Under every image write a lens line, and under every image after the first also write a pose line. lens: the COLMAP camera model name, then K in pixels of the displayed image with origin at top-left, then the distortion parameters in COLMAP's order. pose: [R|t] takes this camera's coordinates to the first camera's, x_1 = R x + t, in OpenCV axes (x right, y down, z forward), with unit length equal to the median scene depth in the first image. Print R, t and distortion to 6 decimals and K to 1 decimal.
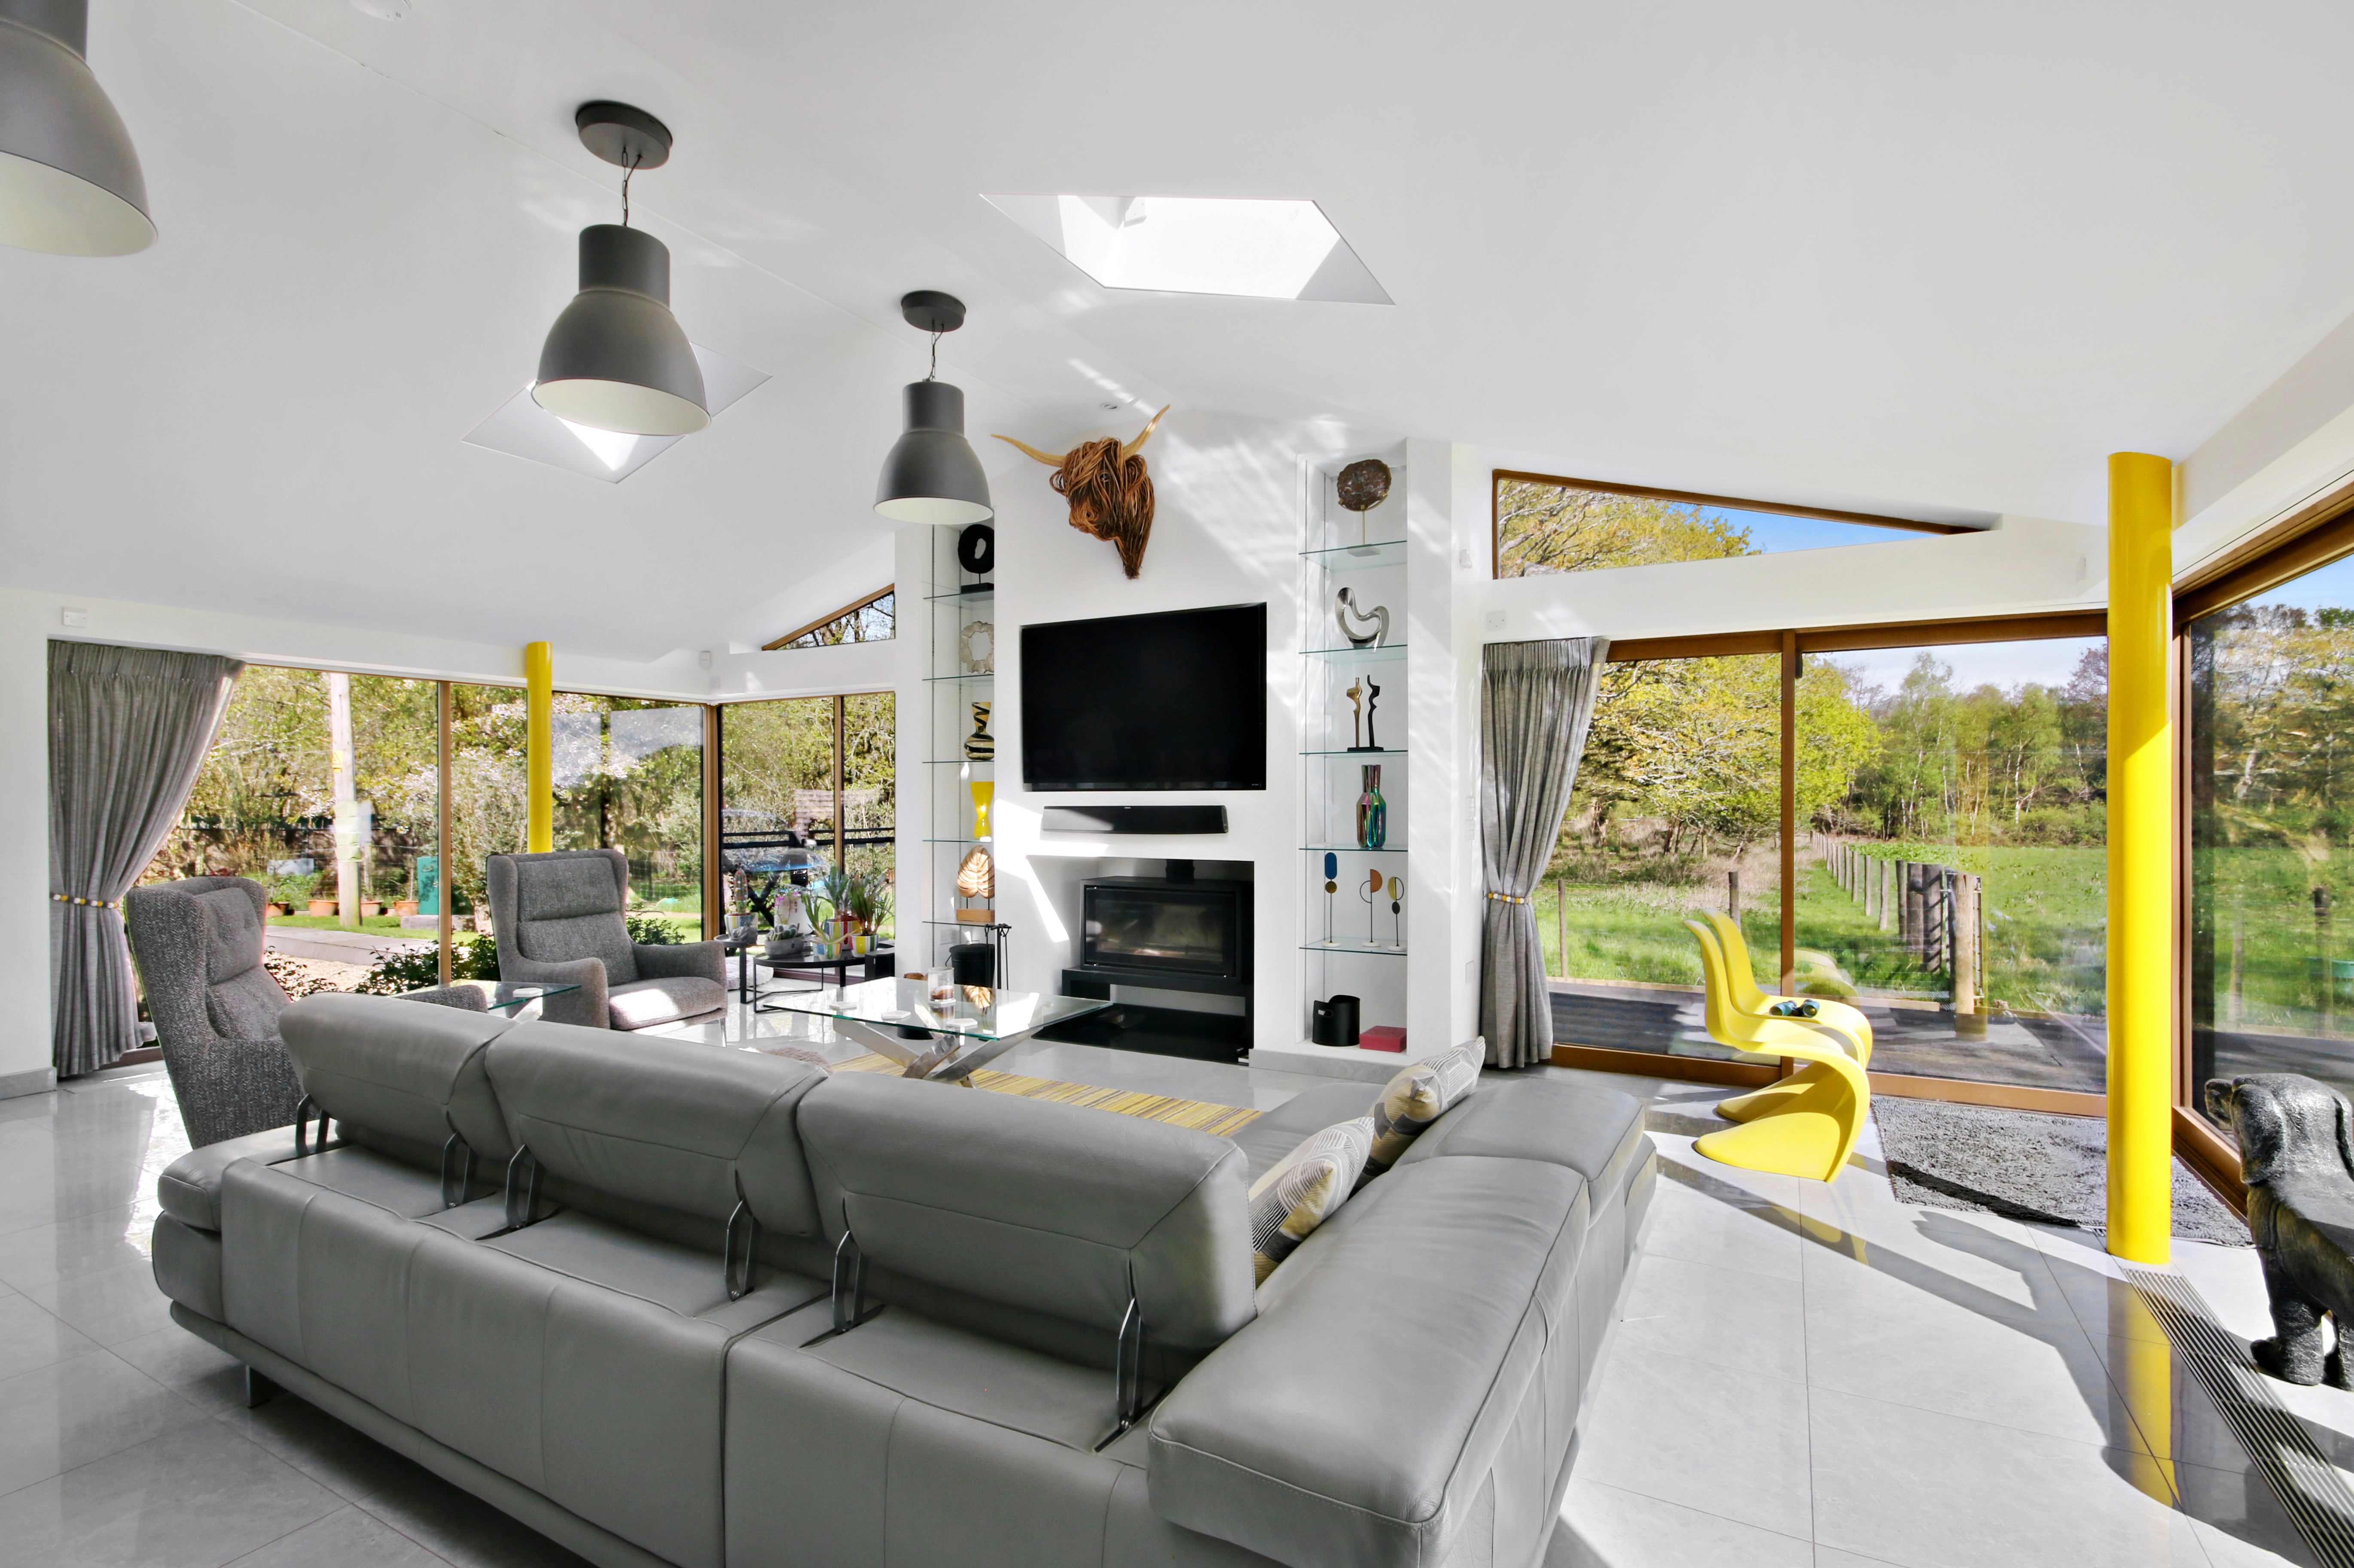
lens RADIAL K [[1126.6, 0, 1177.0], [0, 1126.6, 784.0], [0, 0, 1]] dist [-0.032905, 0.000065]
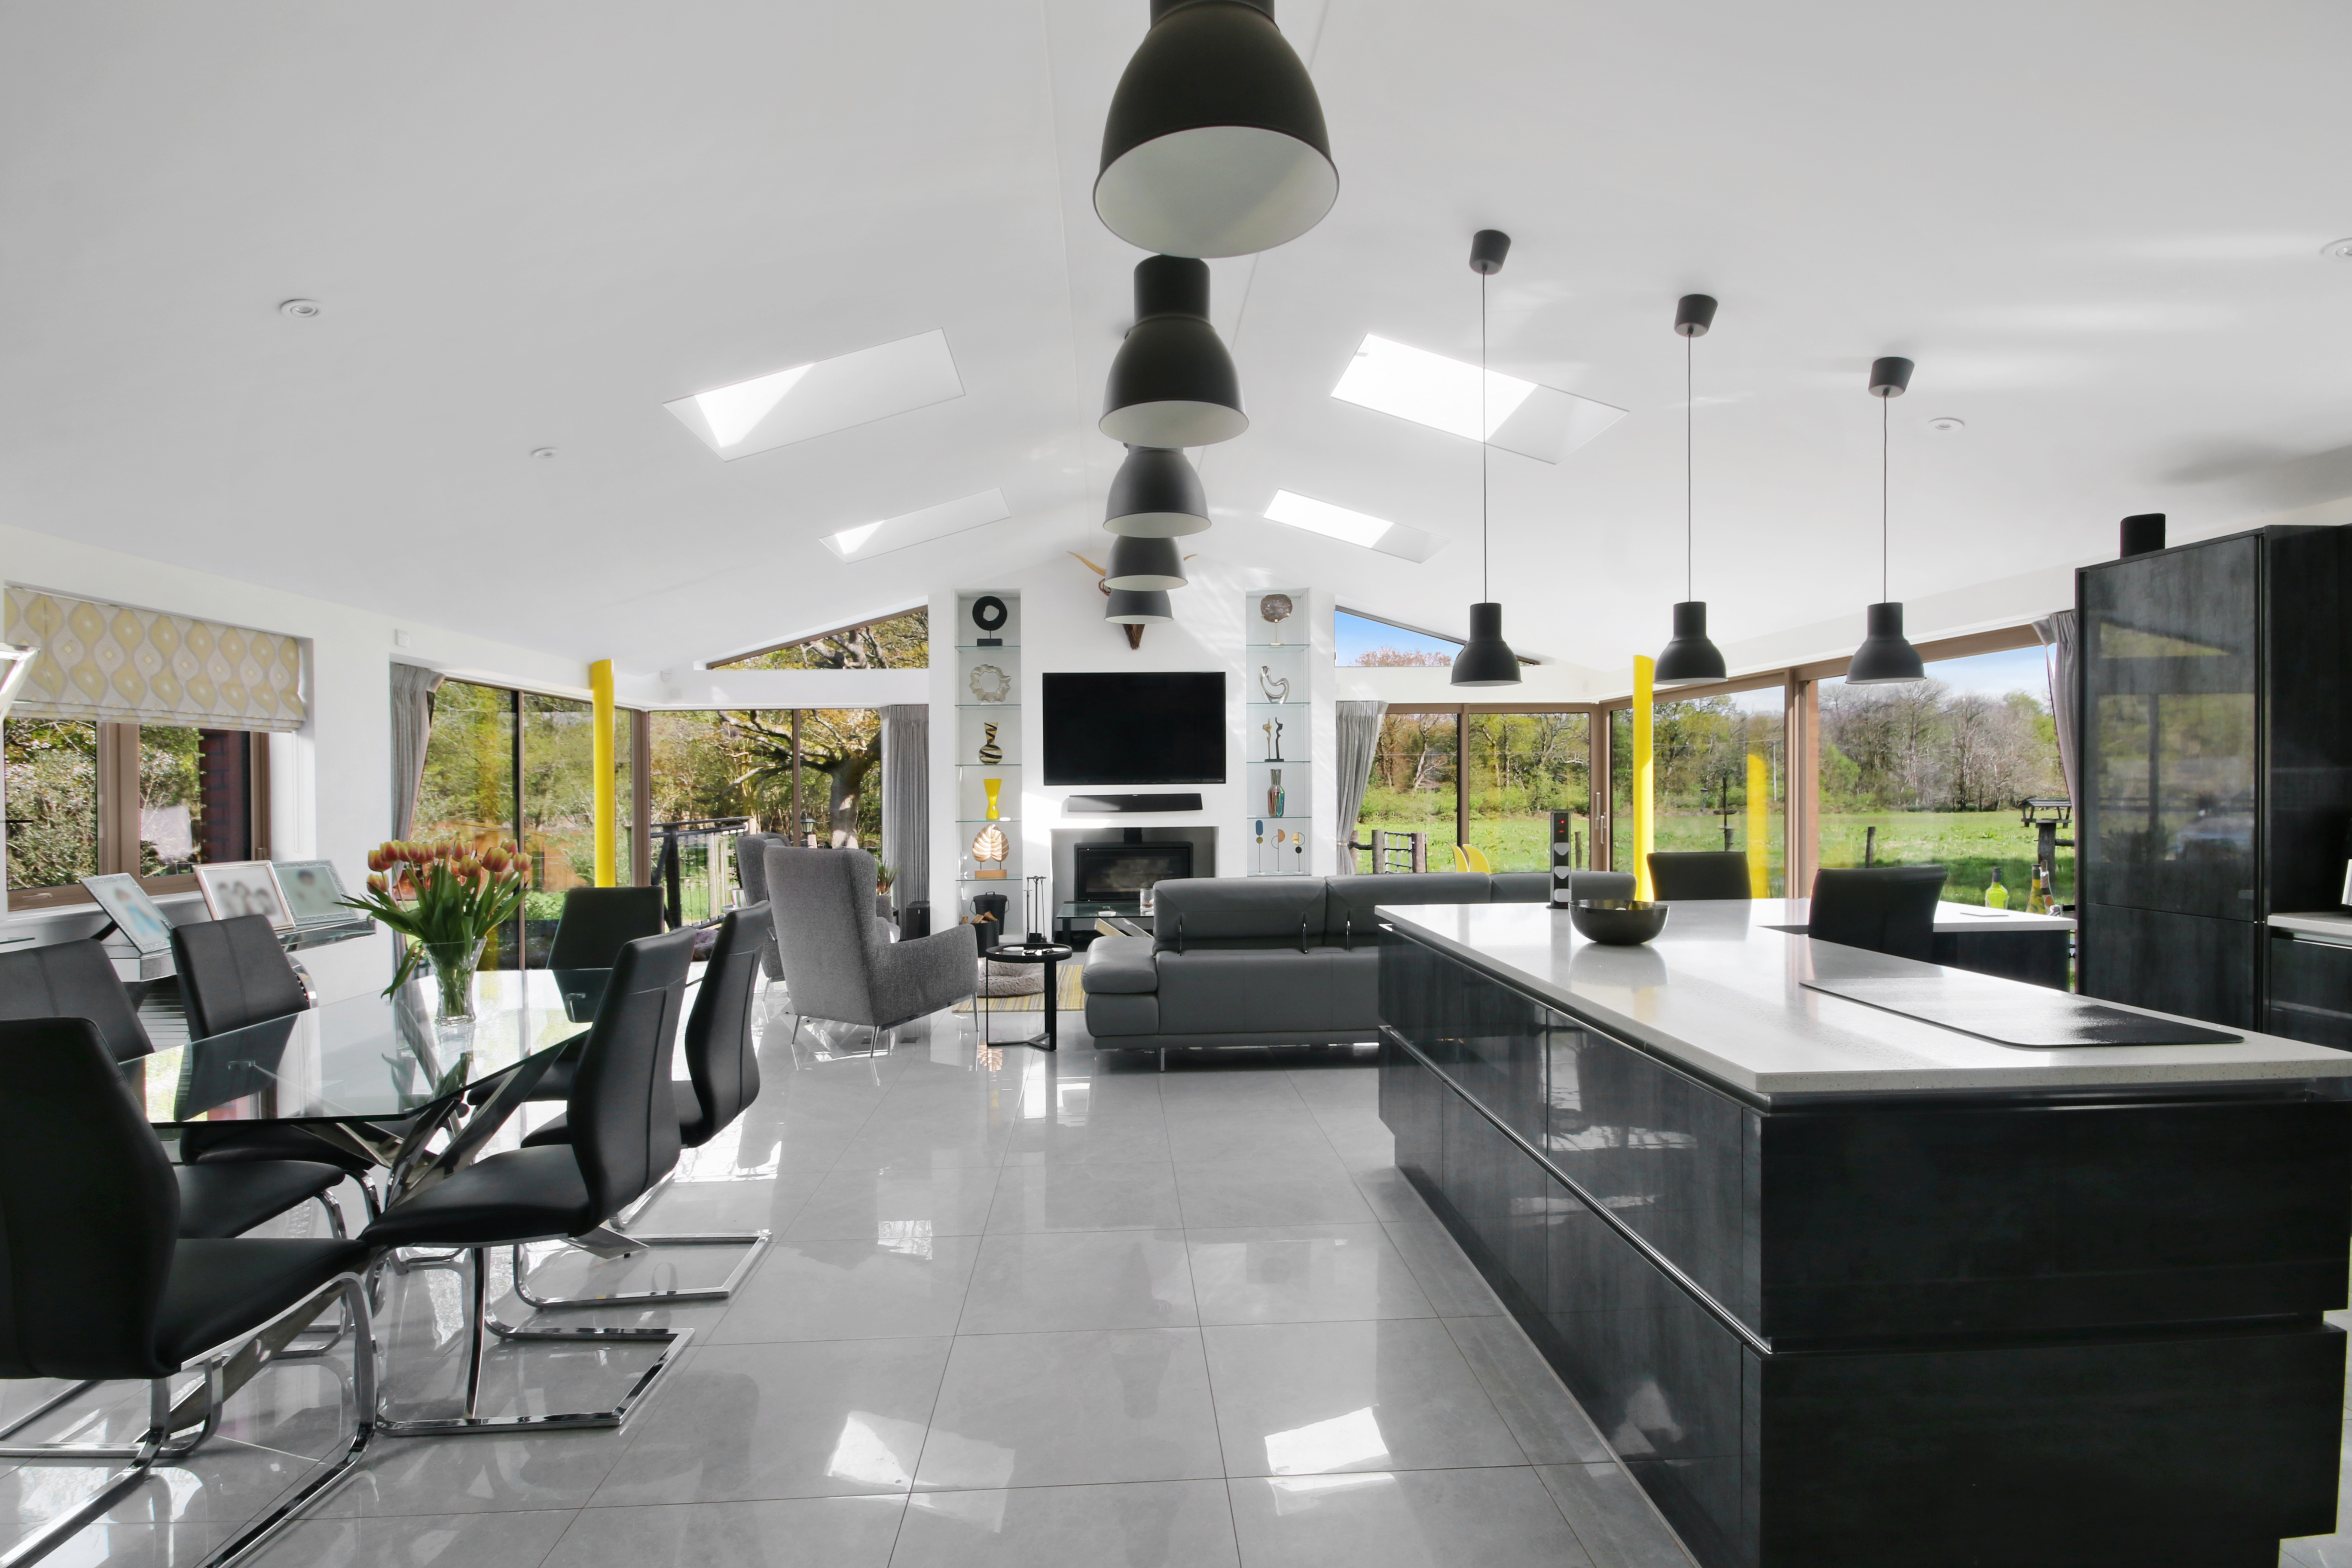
lens RADIAL K [[1068.5, 0, 1176.0], [0, 1068.5, 784.0], [0, 0, 1]] dist [-0.035300, 0.000111]
pose [[0.842624, -0.003903, 0.538488, -0.838512], [0.002059, 0.999990, 0.004026, -0.000886], [-0.538498, -0.002283, 0.842624, -0.298748]]
